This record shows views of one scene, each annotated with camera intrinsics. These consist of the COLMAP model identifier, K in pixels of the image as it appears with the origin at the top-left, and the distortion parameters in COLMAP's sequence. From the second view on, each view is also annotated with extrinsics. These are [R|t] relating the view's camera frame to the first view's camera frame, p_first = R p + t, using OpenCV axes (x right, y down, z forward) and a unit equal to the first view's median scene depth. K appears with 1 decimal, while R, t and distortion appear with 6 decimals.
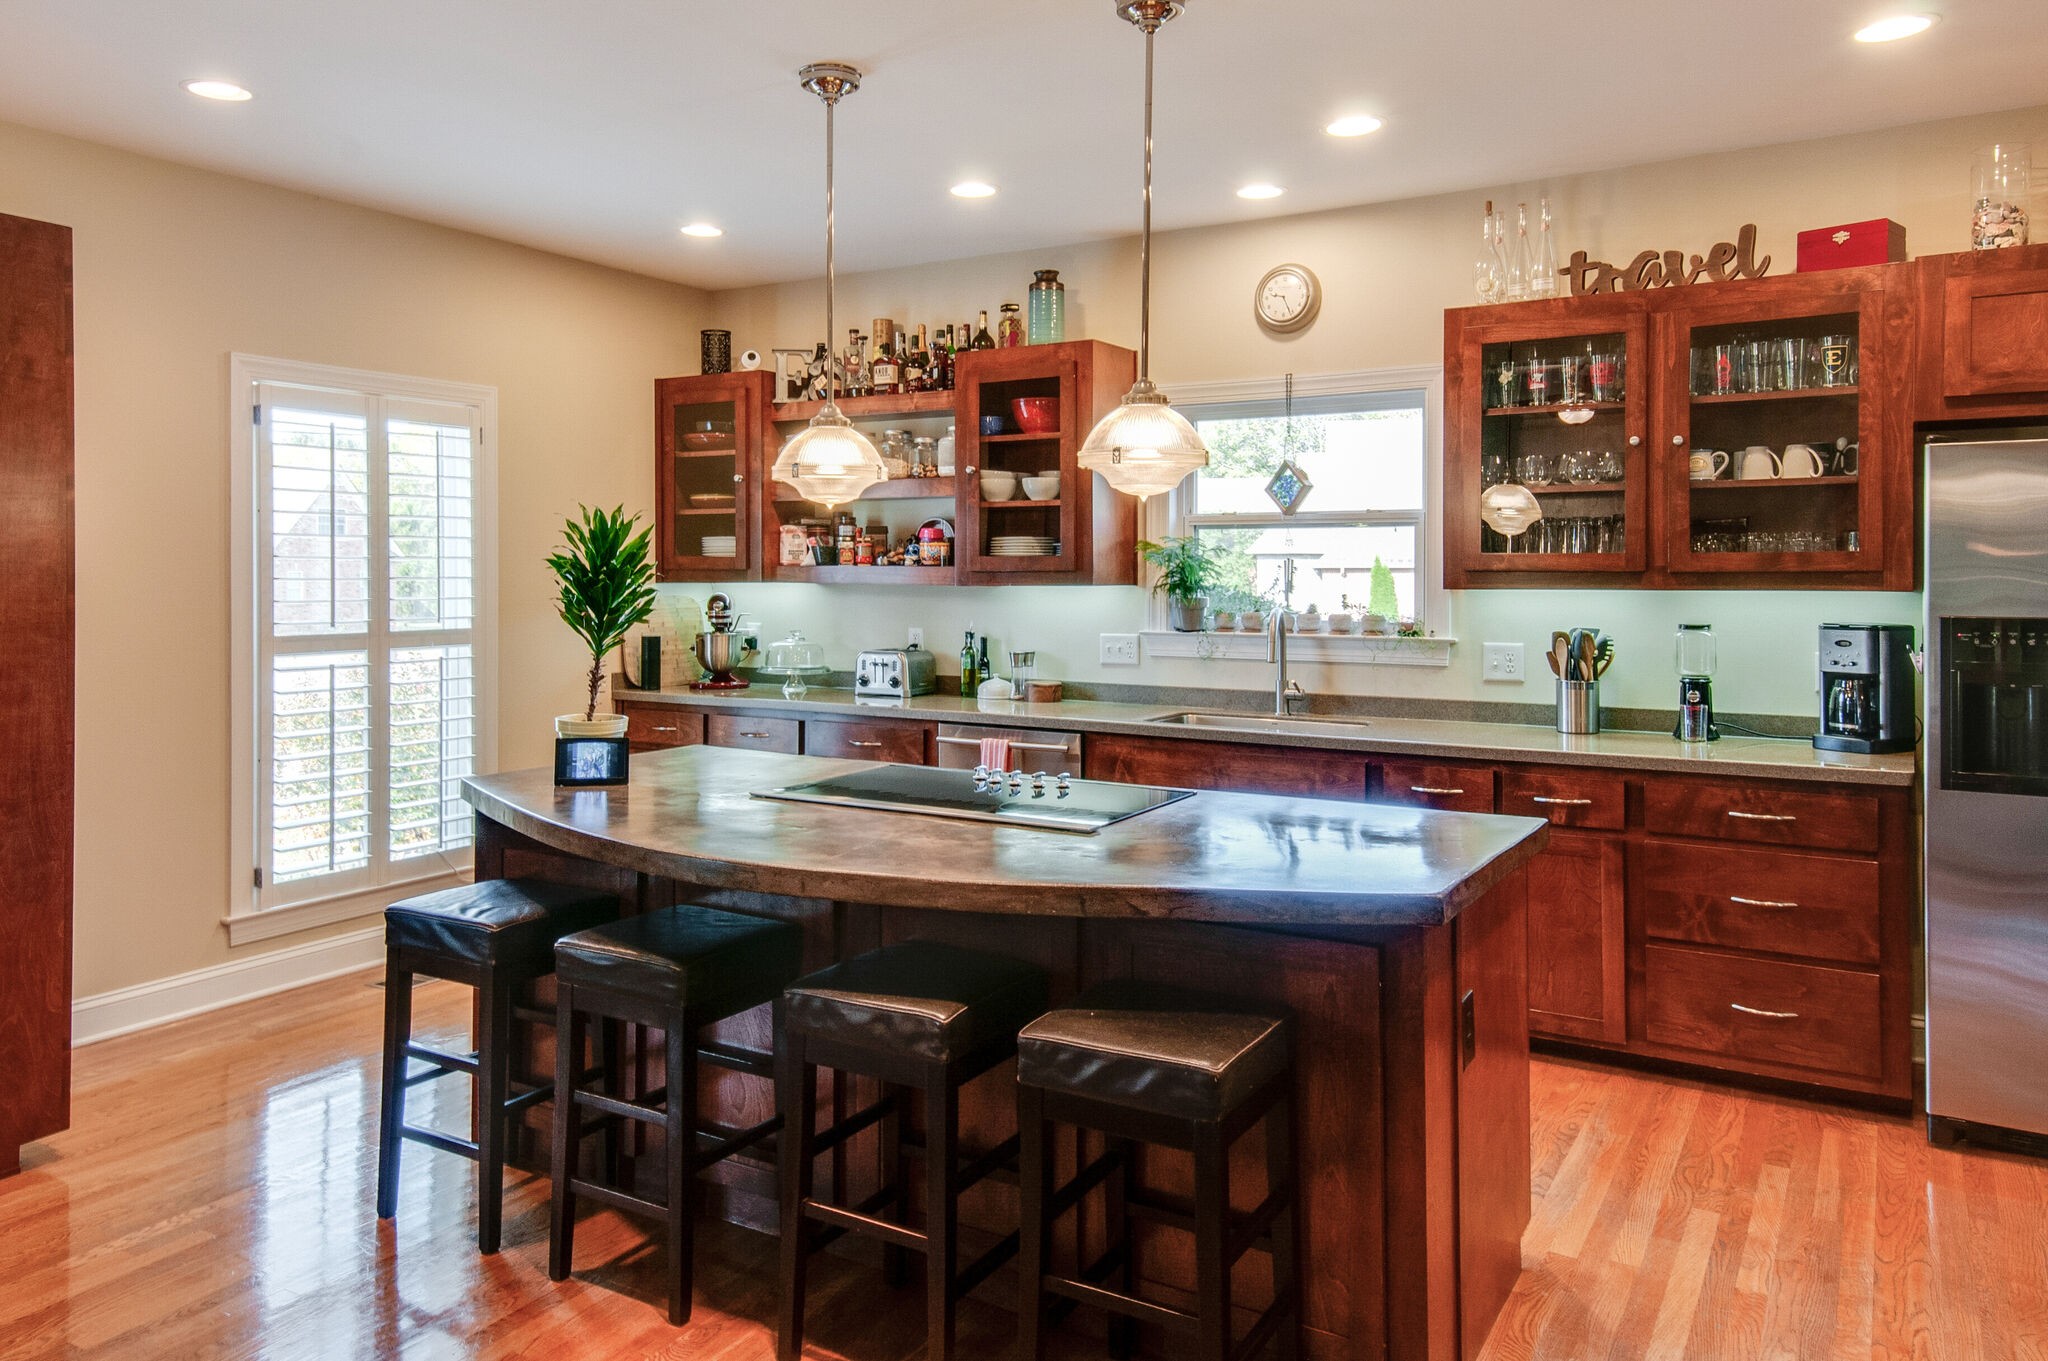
lens RADIAL K [[1457.2, 0, 957.4], [0, 1457.2, 593.7], [0, 0, 1]] dist [0.039094, -0.001418]
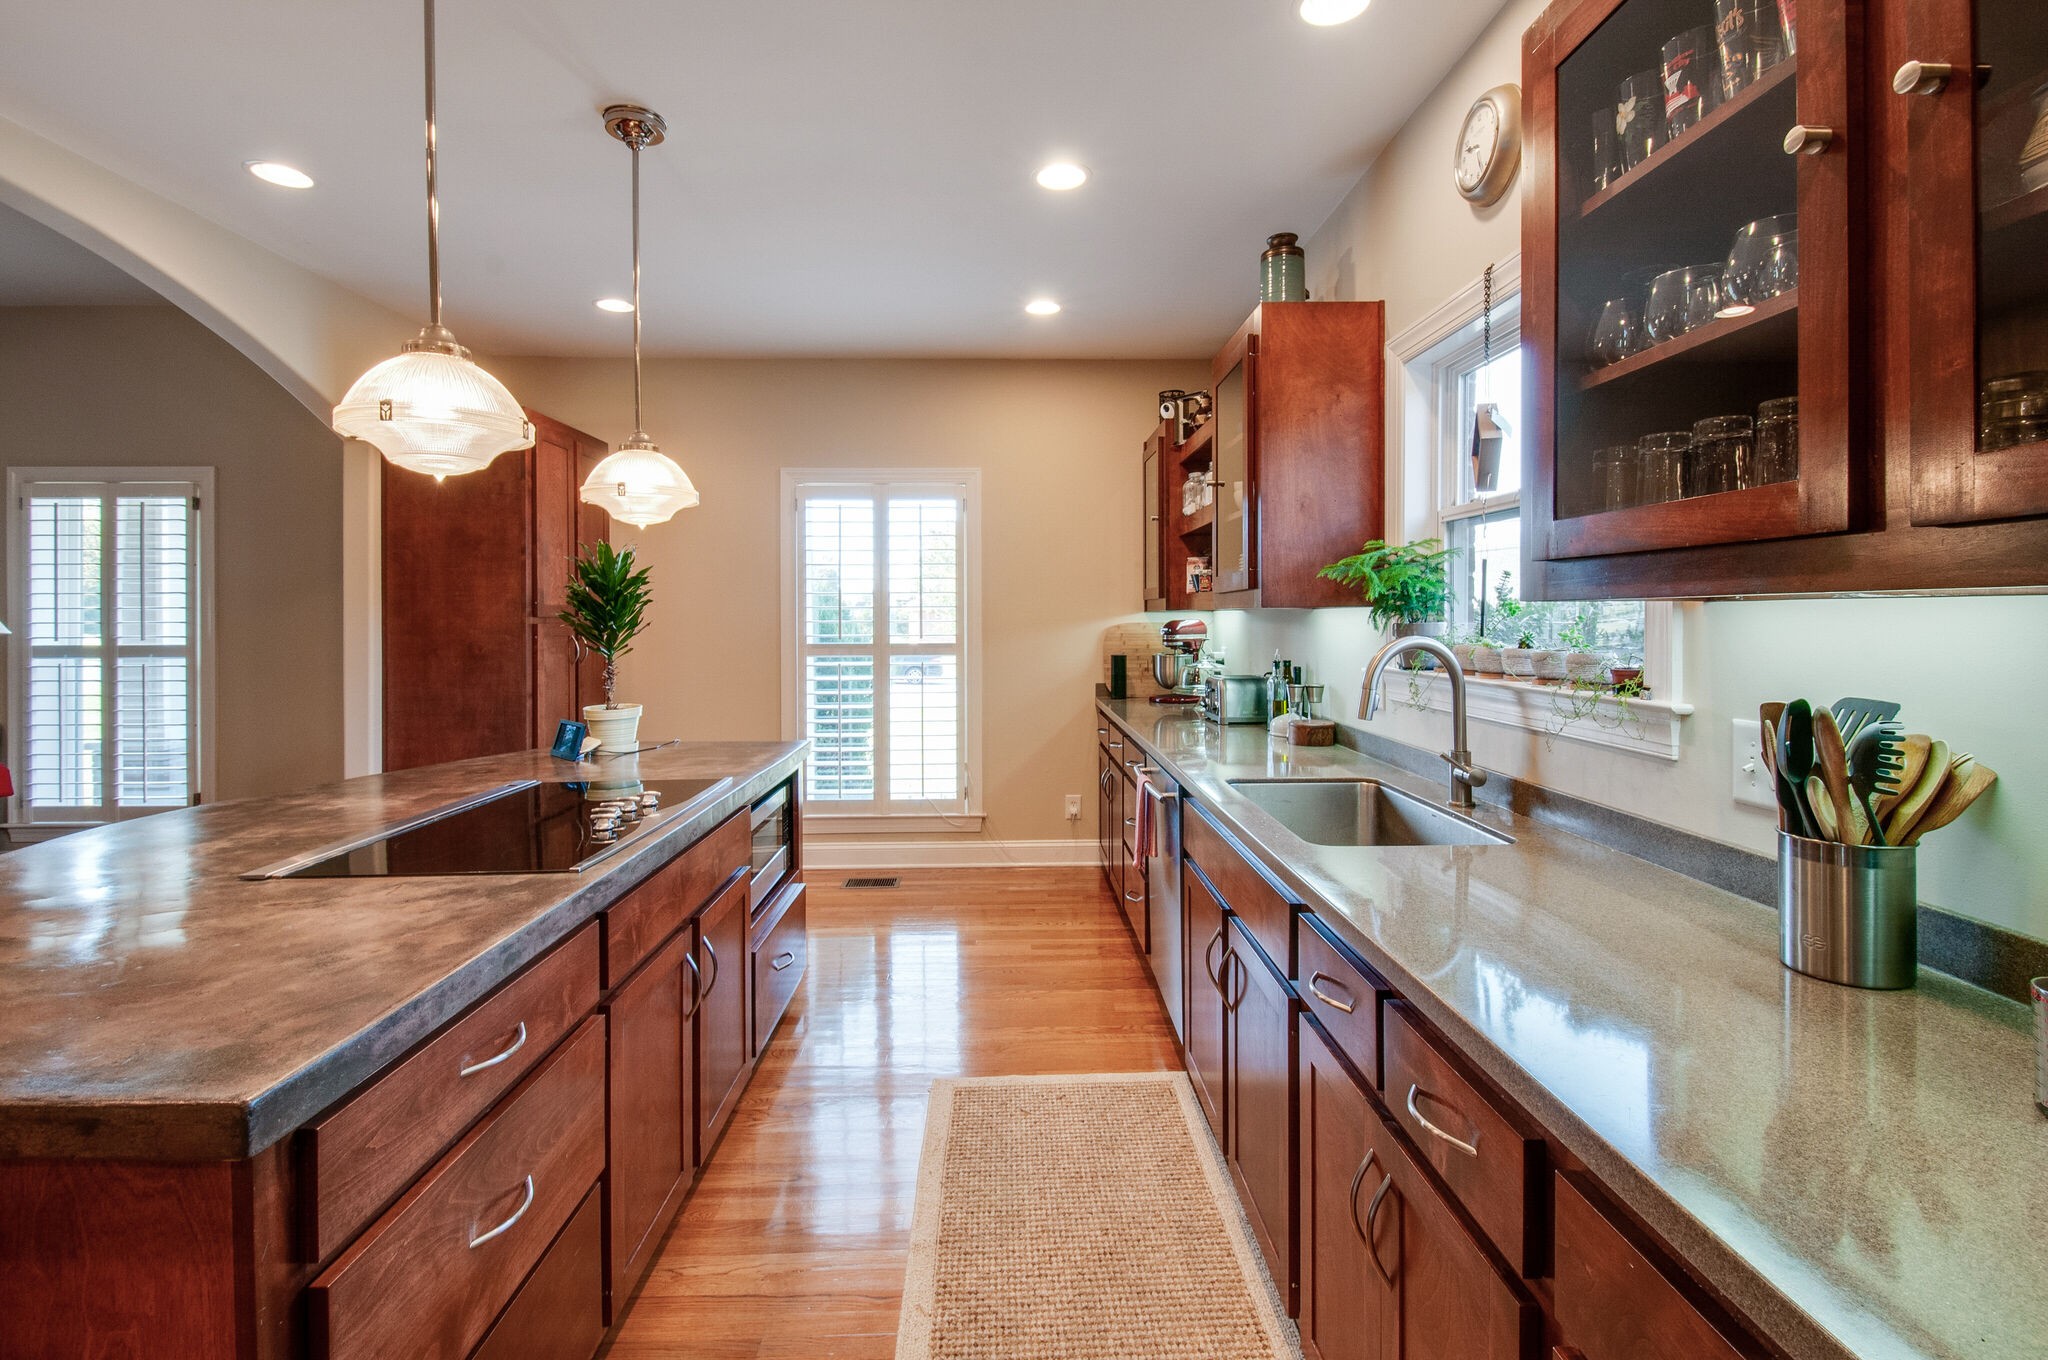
lens RADIAL K [[893.6, 0, 1024.5], [0, 893.6, 626.5], [0, 0, 1]] dist [0.023160, -0.012241]
pose [[0.563321, 0.007168, -0.826207, 0.440245], [-0.010016, 0.999948, 0.001846, 0.005989], [0.826177, 0.007235, 0.563364, 0.618879]]
